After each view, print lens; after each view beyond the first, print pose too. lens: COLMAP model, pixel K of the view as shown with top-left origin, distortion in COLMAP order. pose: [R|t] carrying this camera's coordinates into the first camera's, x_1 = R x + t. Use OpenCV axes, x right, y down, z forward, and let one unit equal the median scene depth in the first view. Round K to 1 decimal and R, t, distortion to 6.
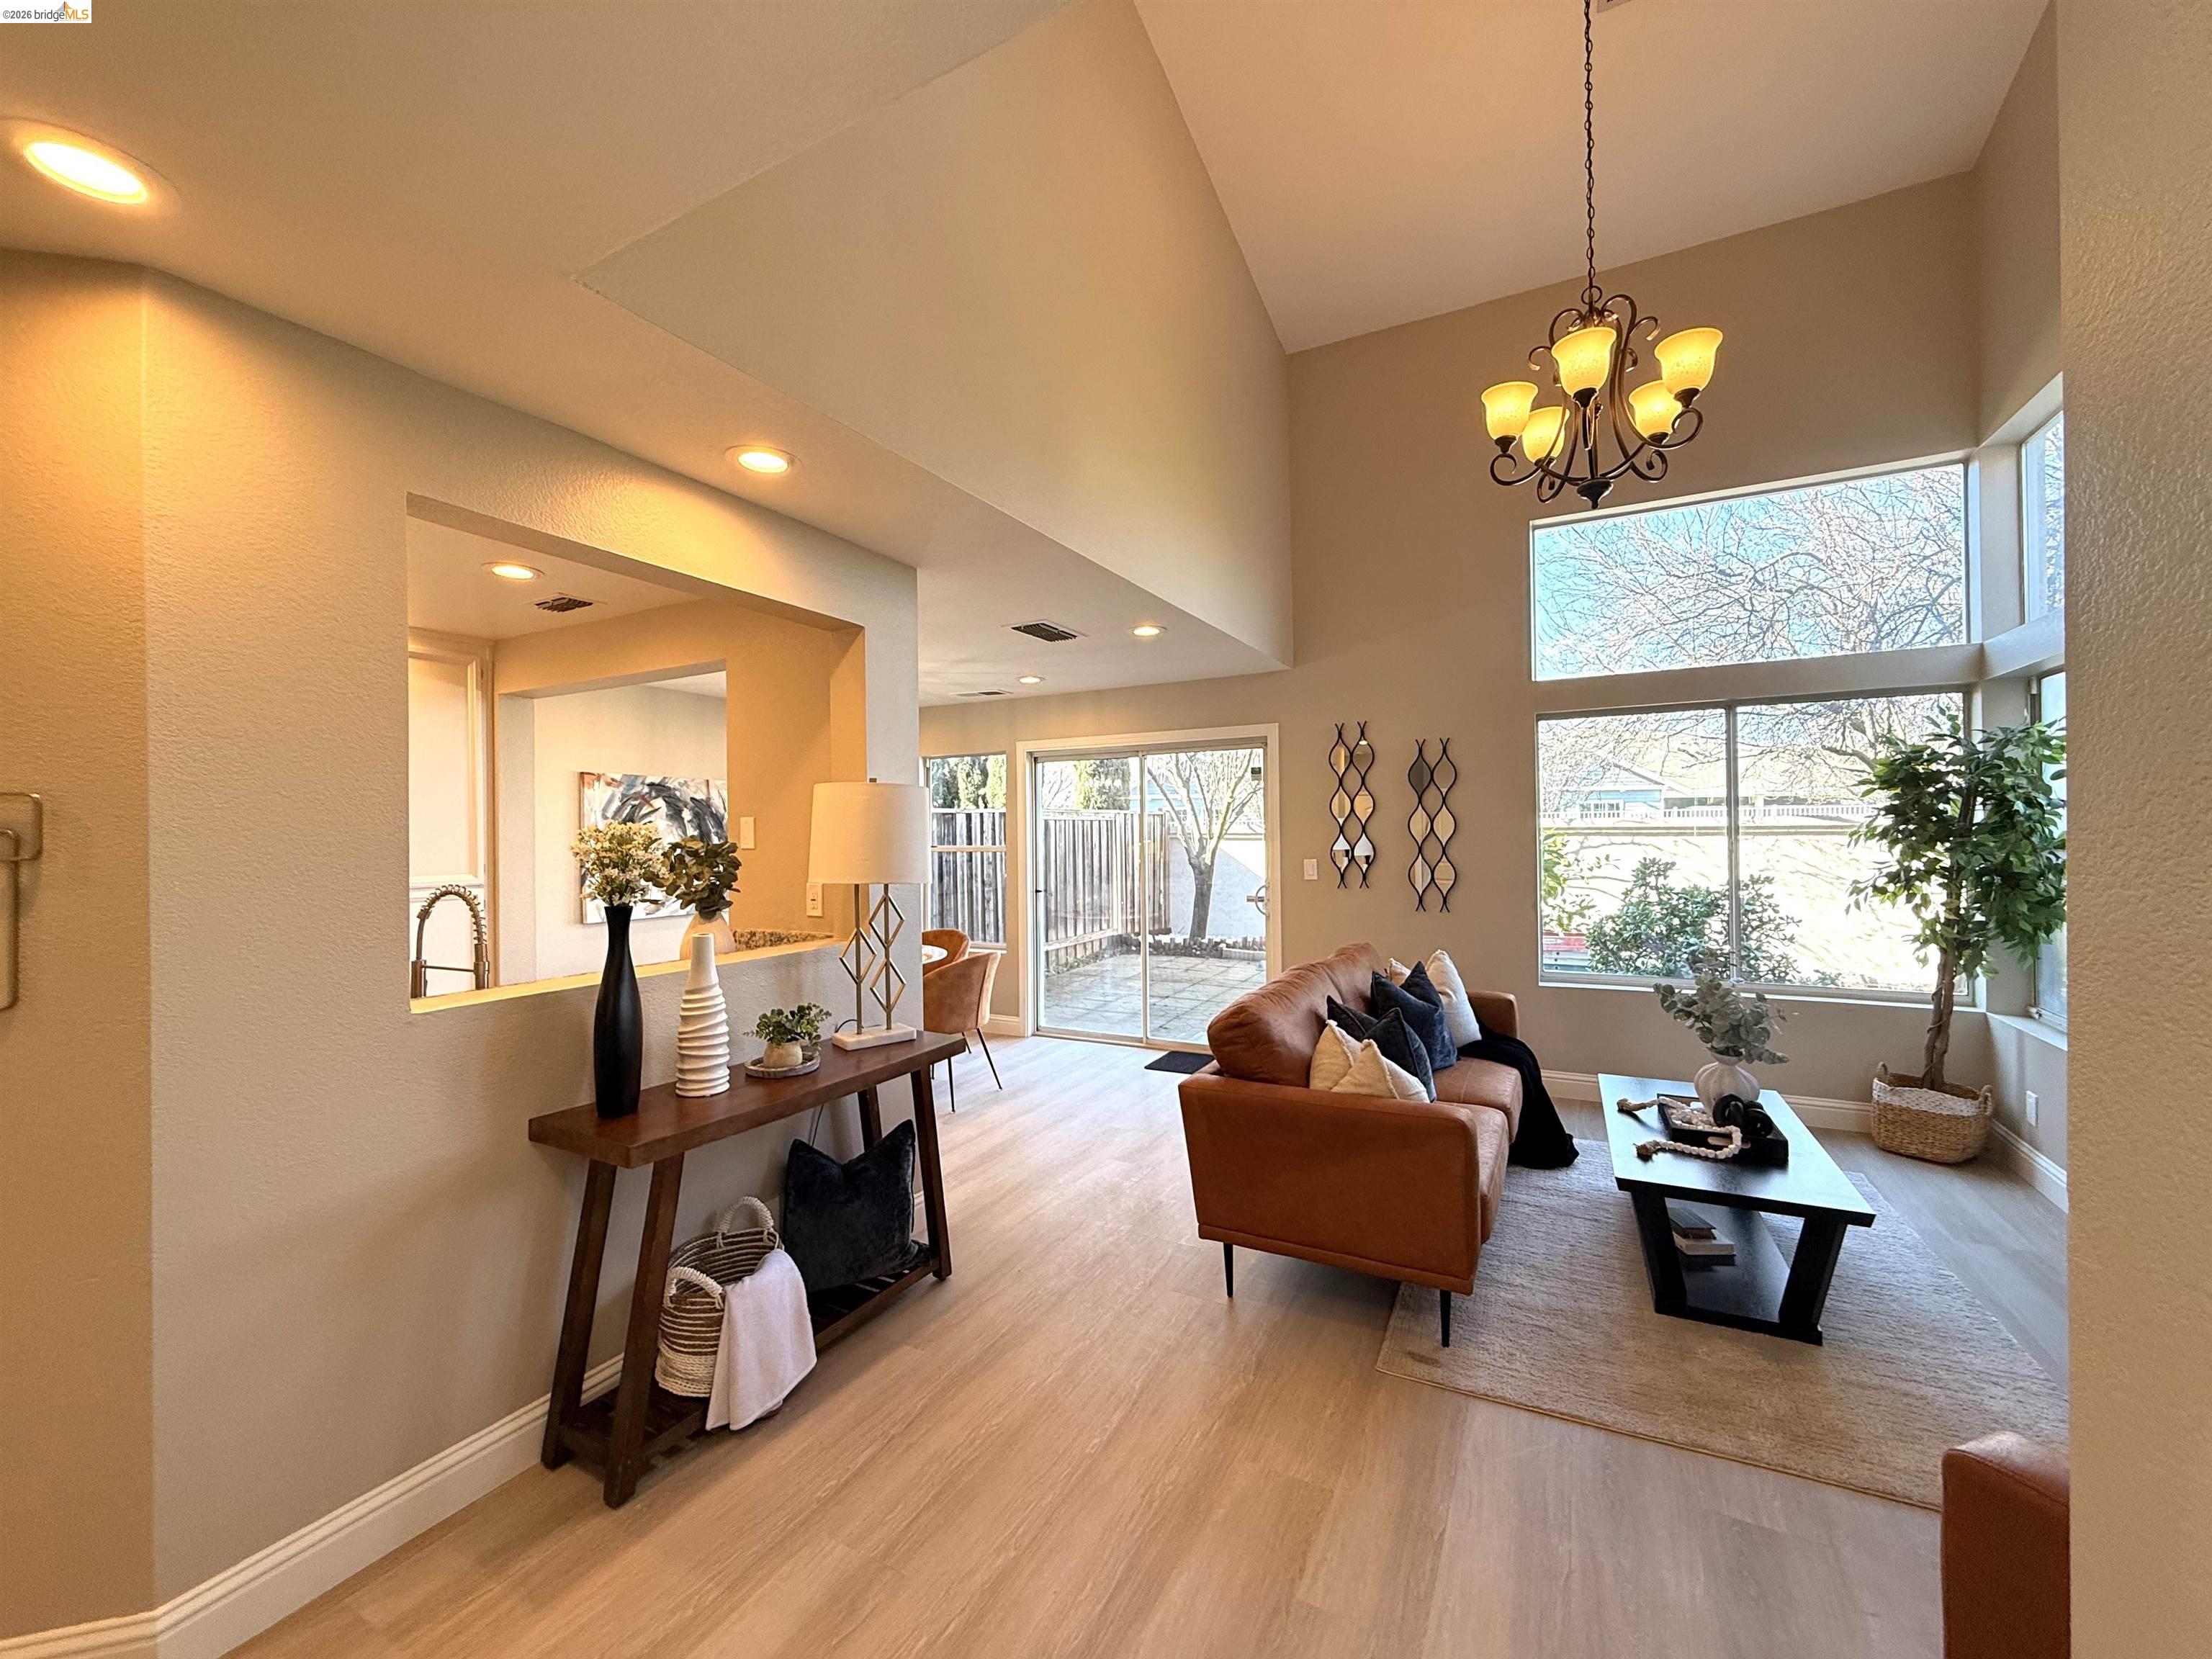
lens RADIAL K [[880.1, 0, 1107.0], [0, 880.1, 830.3], [0, 0, 1]] dist [0.001982, -0.000274]
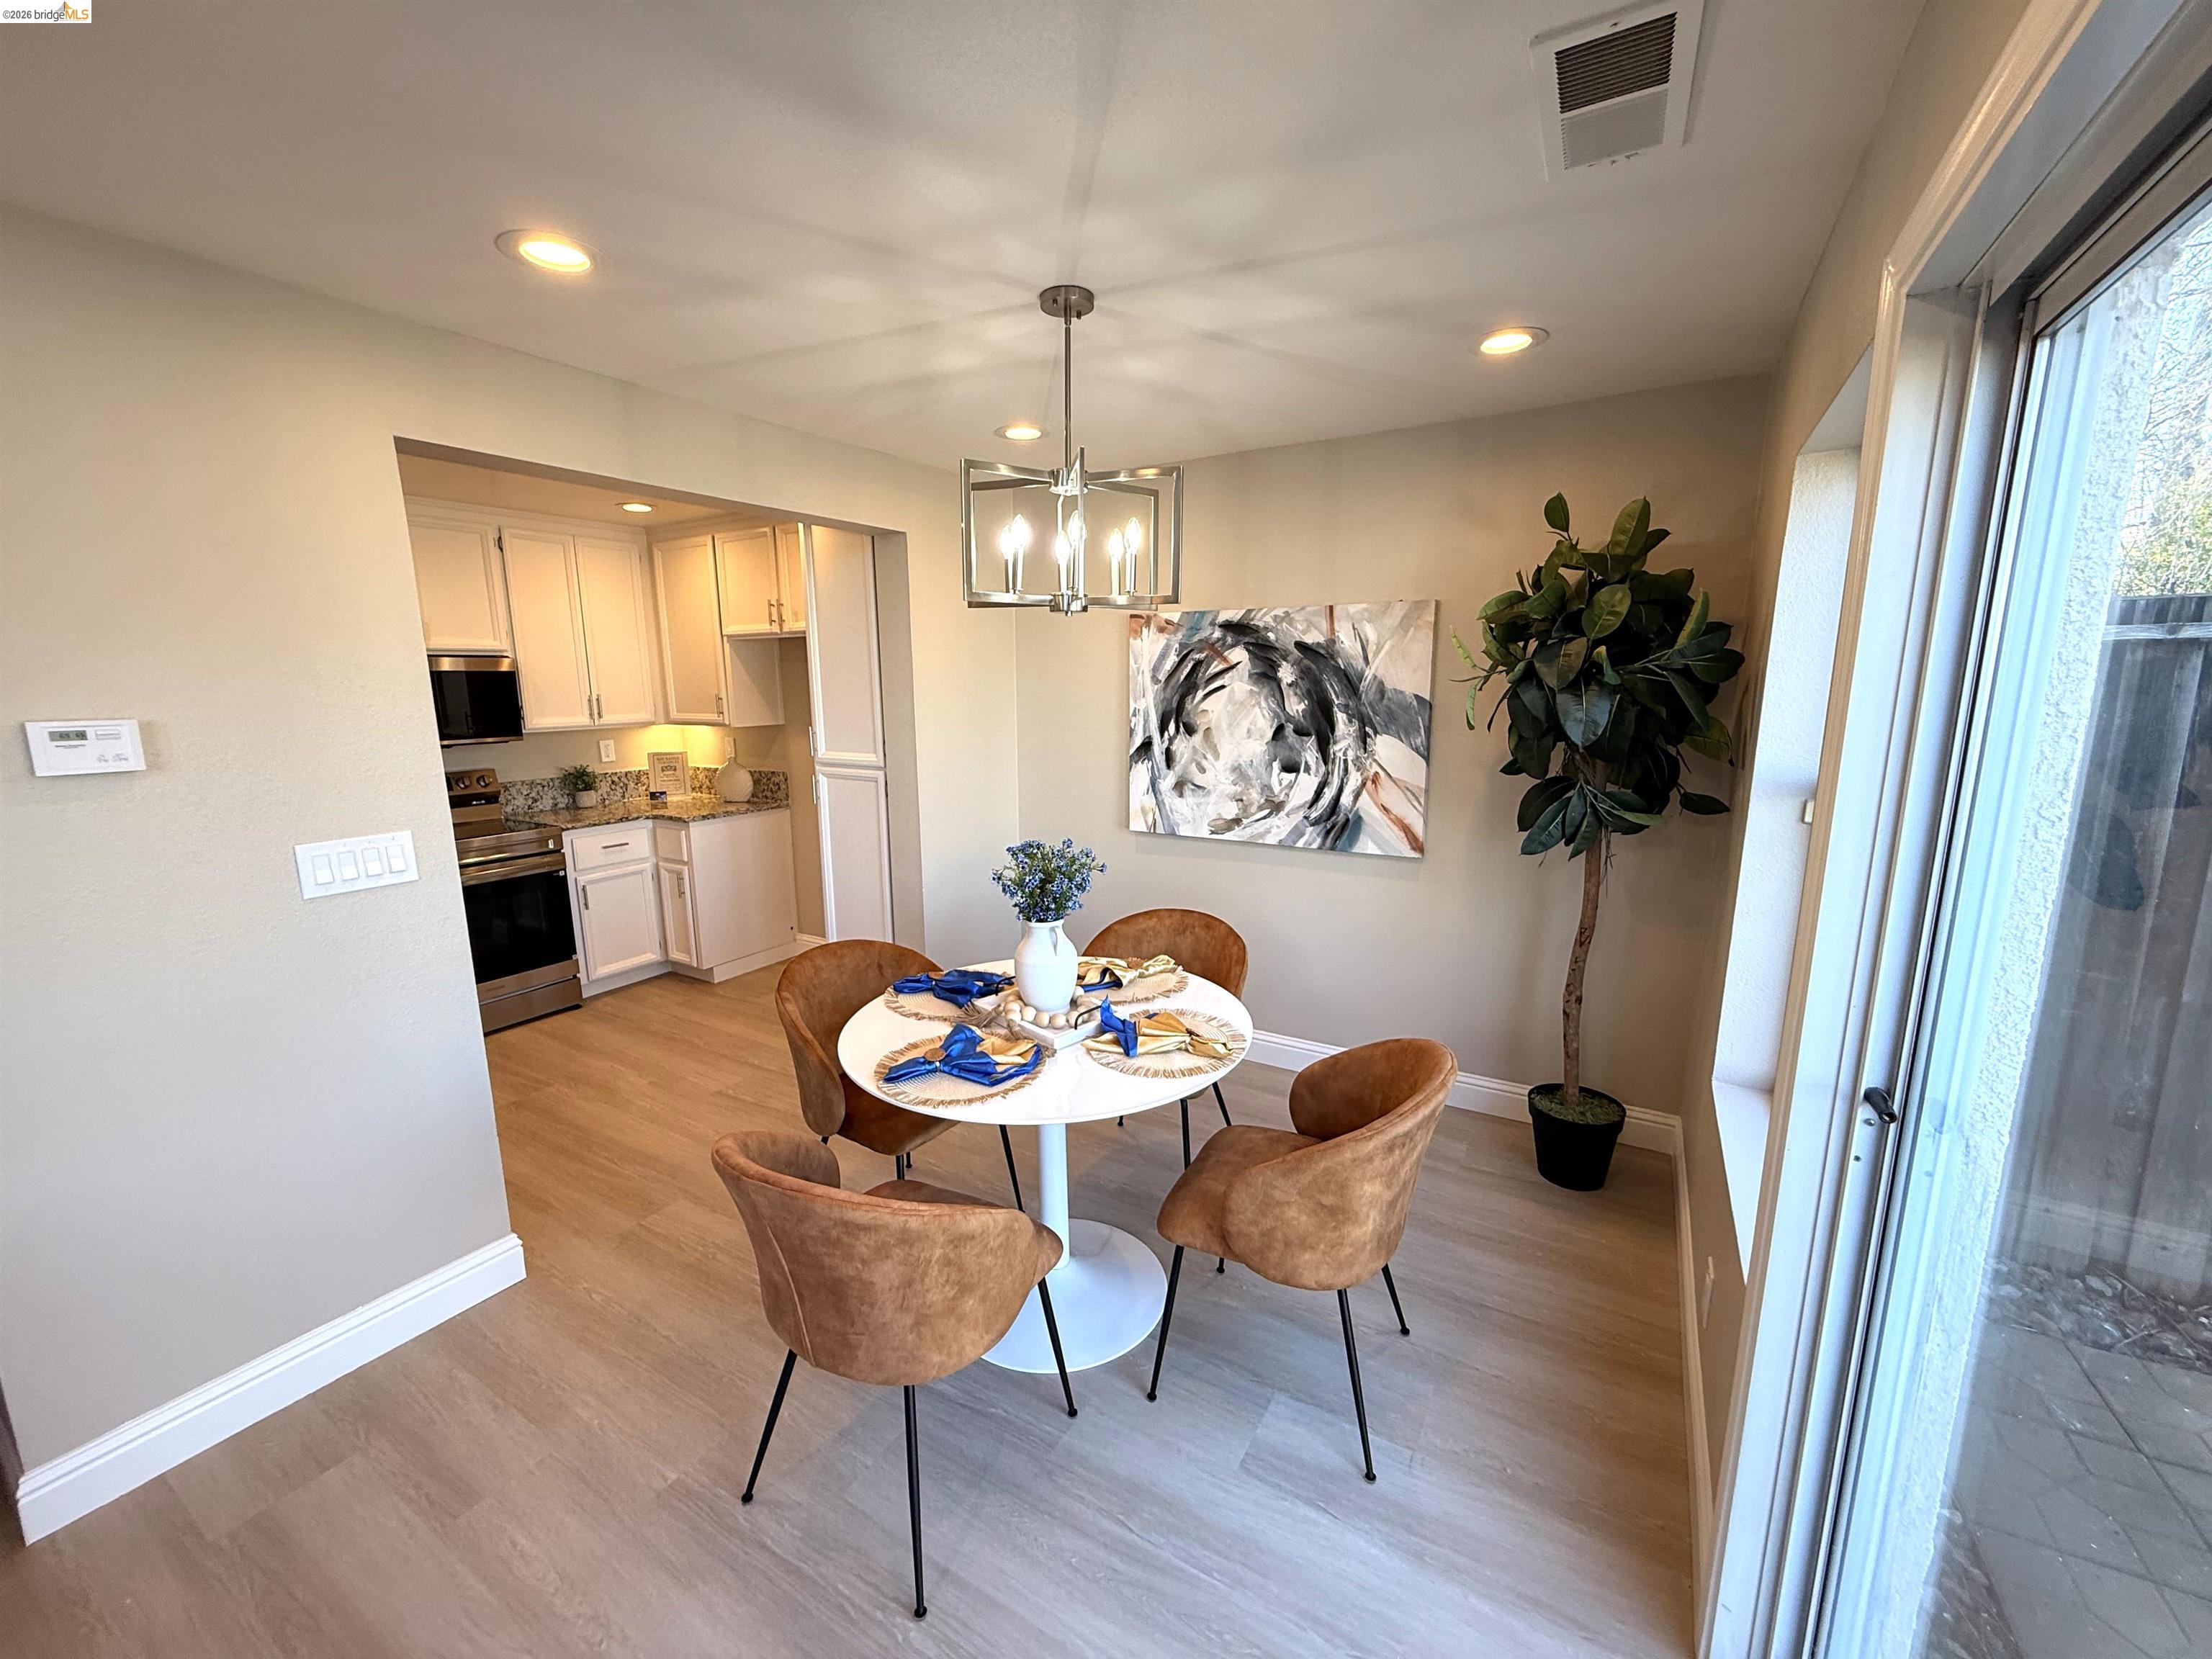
lens RADIAL K [[880.1, 0, 1104.1], [0, 880.1, 833.2], [0, 0, 1]] dist [0.001982, -0.000274]
pose [[-0.060743, 0.187734, -0.980340, 0.118986], [0.013842, 0.982217, 0.187236, -0.027061], [0.998057, -0.002197, -0.062262, 1.022487]]
